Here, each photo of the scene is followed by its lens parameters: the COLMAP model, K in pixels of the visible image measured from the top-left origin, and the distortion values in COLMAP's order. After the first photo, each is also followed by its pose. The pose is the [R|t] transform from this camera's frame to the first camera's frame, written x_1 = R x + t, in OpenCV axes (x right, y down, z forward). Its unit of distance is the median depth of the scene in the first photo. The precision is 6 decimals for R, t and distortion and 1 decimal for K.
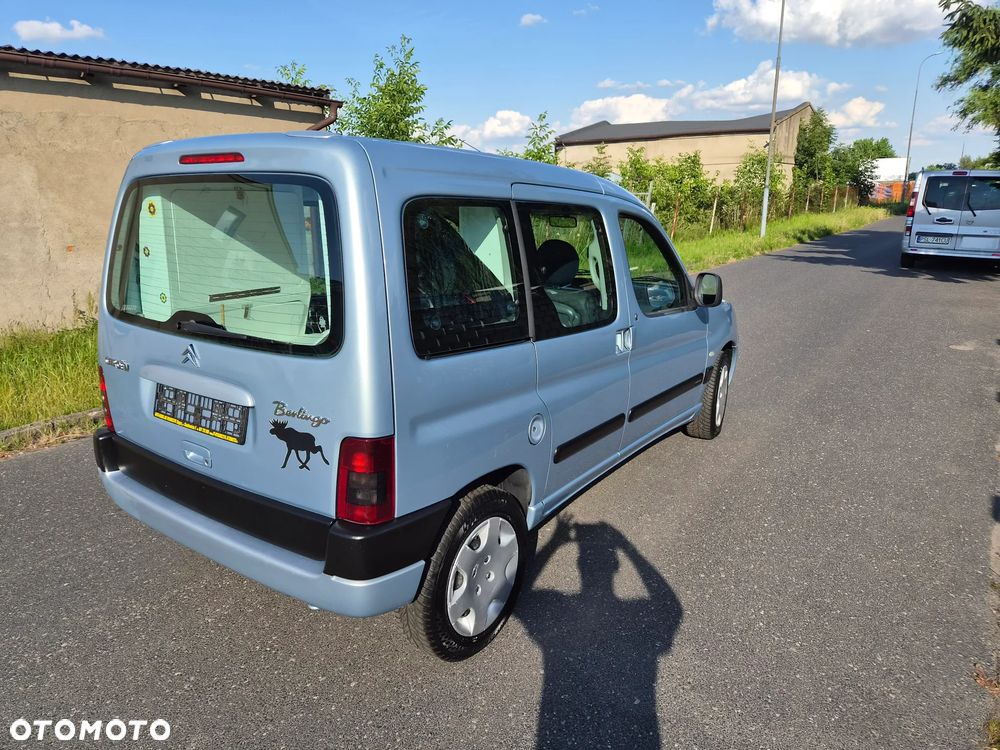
lens RADIAL K [[671.7, 0, 494.7], [0, 671.7, 375.5], [0, 0, 1]] dist [0.074331, -0.055224]
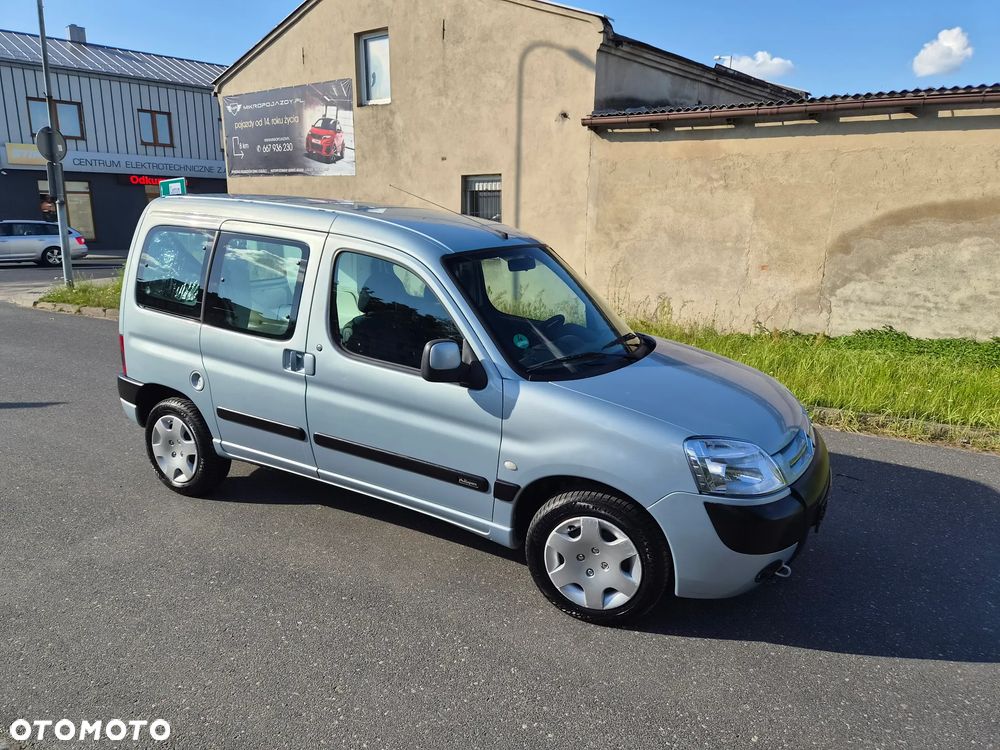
lens RADIAL K [[671.7, 0, 499.0], [0, 671.7, 366.3], [0, 0, 1]] dist [0.074331, -0.055224]
pose [[0.108520, 0.233600, -0.966258, 0.319234], [-0.272299, 0.941808, 0.197107, -0.086808], [0.956073, 0.241721, 0.165815, 0.275995]]
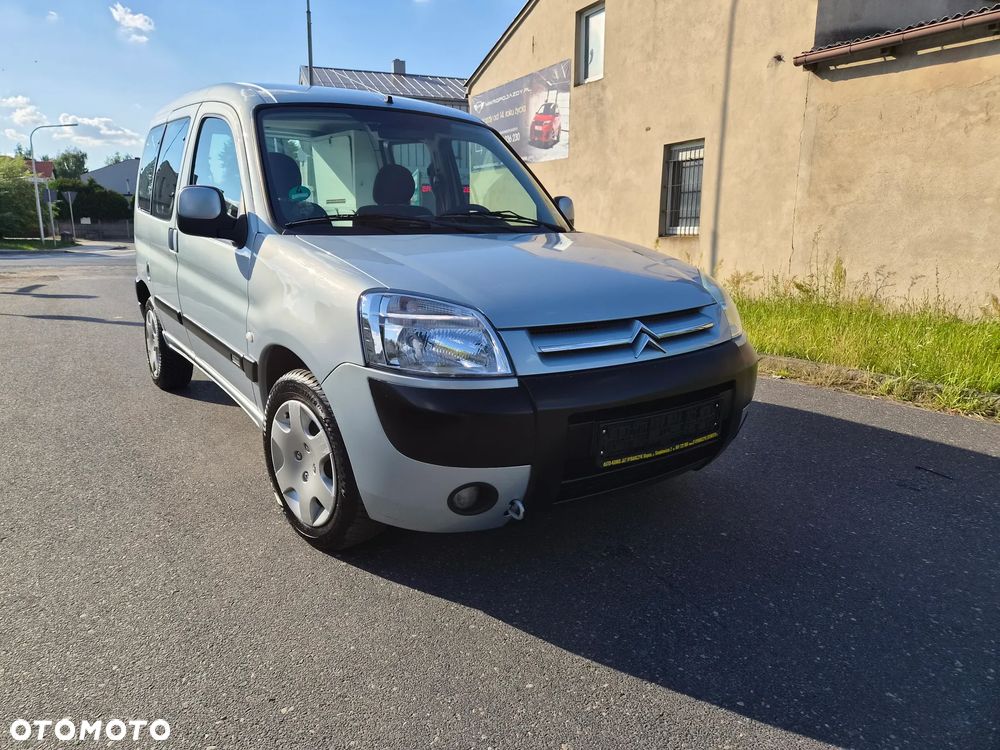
lens RADIAL K [[671.7, 0, 482.5], [0, 671.7, 362.0], [0, 0, 1]] dist [0.074331, -0.055224]
pose [[-0.344364, 0.195891, -0.918172, 0.259540], [-0.243976, 0.925717, 0.289005, -0.075120], [0.906581, 0.323535, -0.270991, 0.440229]]
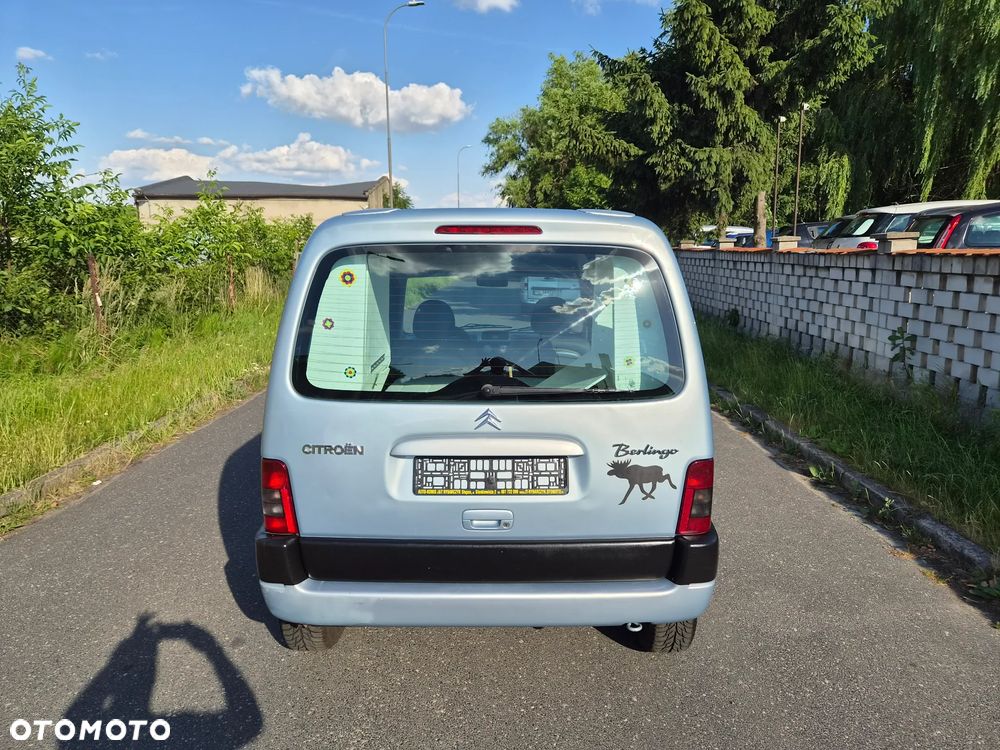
lens RADIAL K [[671.7, 0, 500.1], [0, 671.7, 363.0], [0, 0, 1]] dist [0.074331, -0.055224]
pose [[0.808523, -0.089269, 0.581654, -0.178498], [0.146540, 0.987832, -0.052090, -0.010302], [-0.569926, 0.127352, 0.811767, 0.030460]]
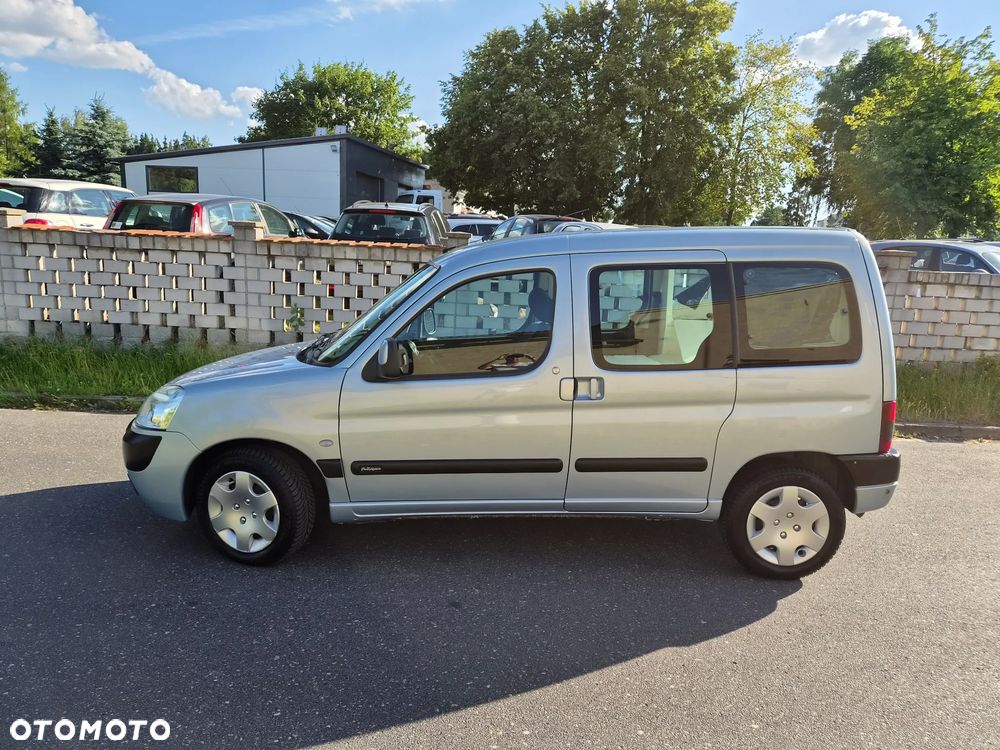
lens RADIAL K [[671.7, 0, 508.9], [0, 671.7, 367.0], [0, 0, 1]] dist [0.074331, -0.055224]
pose [[-0.611943, -0.150889, 0.776375, -0.238505], [0.172841, 0.932392, 0.317446, -0.126866], [-0.771785, 0.328448, -0.544491, 0.476409]]
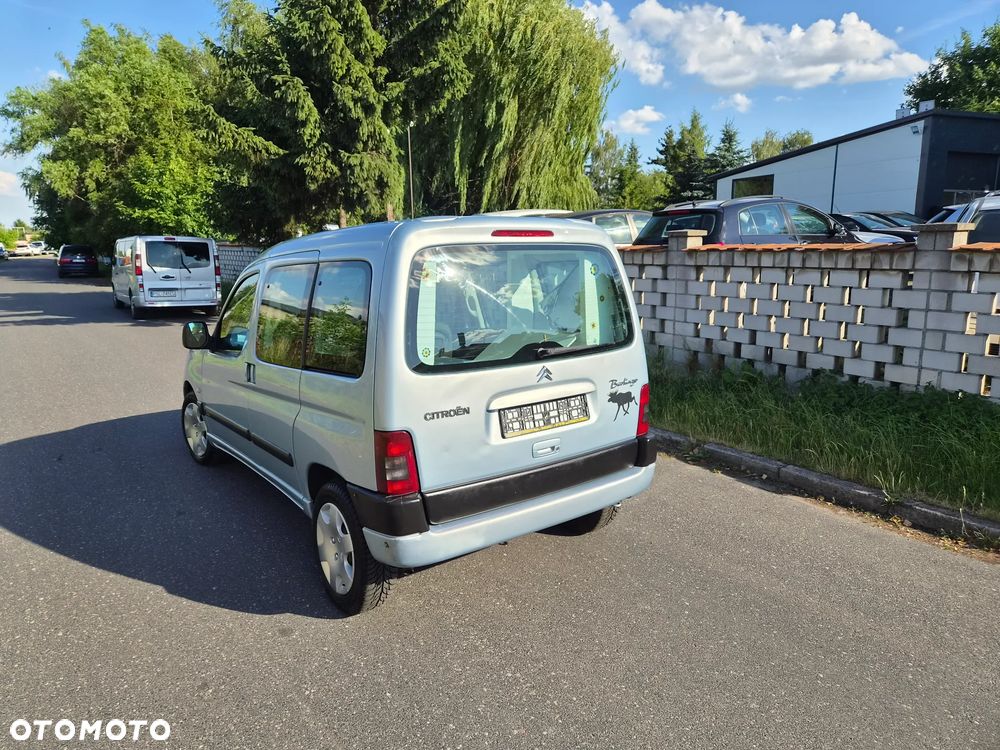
lens RADIAL K [[671.7, 0, 494.6], [0, 671.7, 366.9], [0, 0, 1]] dist [0.074331, -0.055224]
pose [[0.301626, -0.165536, 0.938946, -0.309513], [0.255736, 0.962771, 0.087584, -0.033161], [-0.918489, 0.213705, 0.332730, 0.113794]]
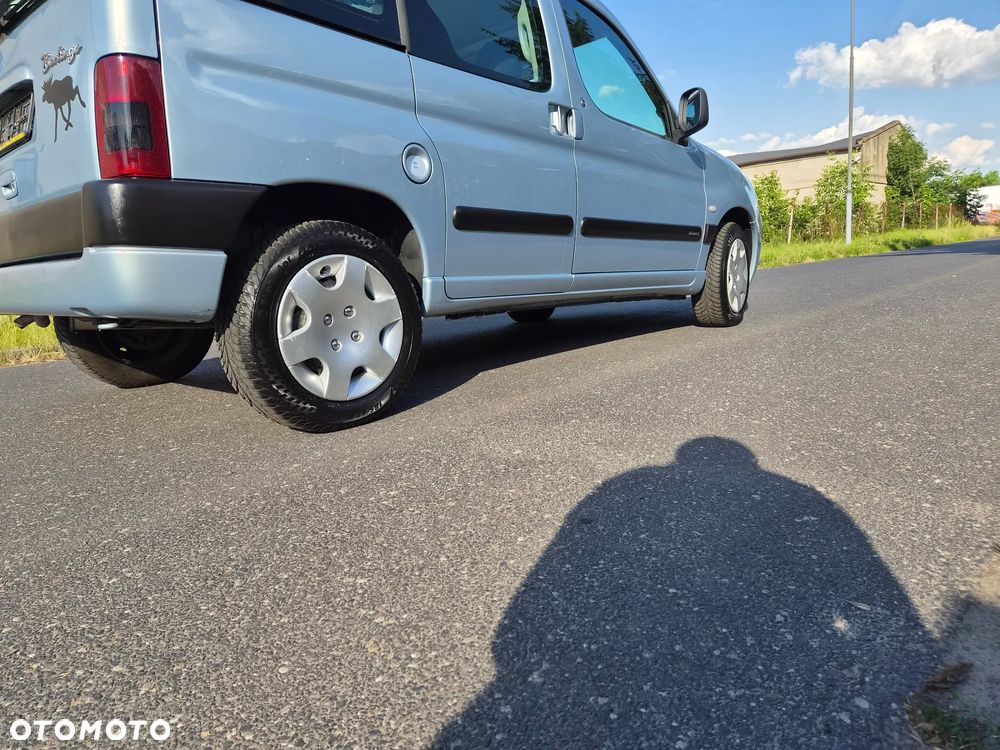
lens RADIAL K [[671.7, 0, 494.1], [0, 671.7, 371.5], [0, 0, 1]] dist [0.074331, -0.055224]
pose [[0.990427, -0.034478, -0.133660, 0.050852], [0.020890, 0.994589, -0.101761, 0.082719], [0.136446, 0.097995, 0.985789, 0.046111]]
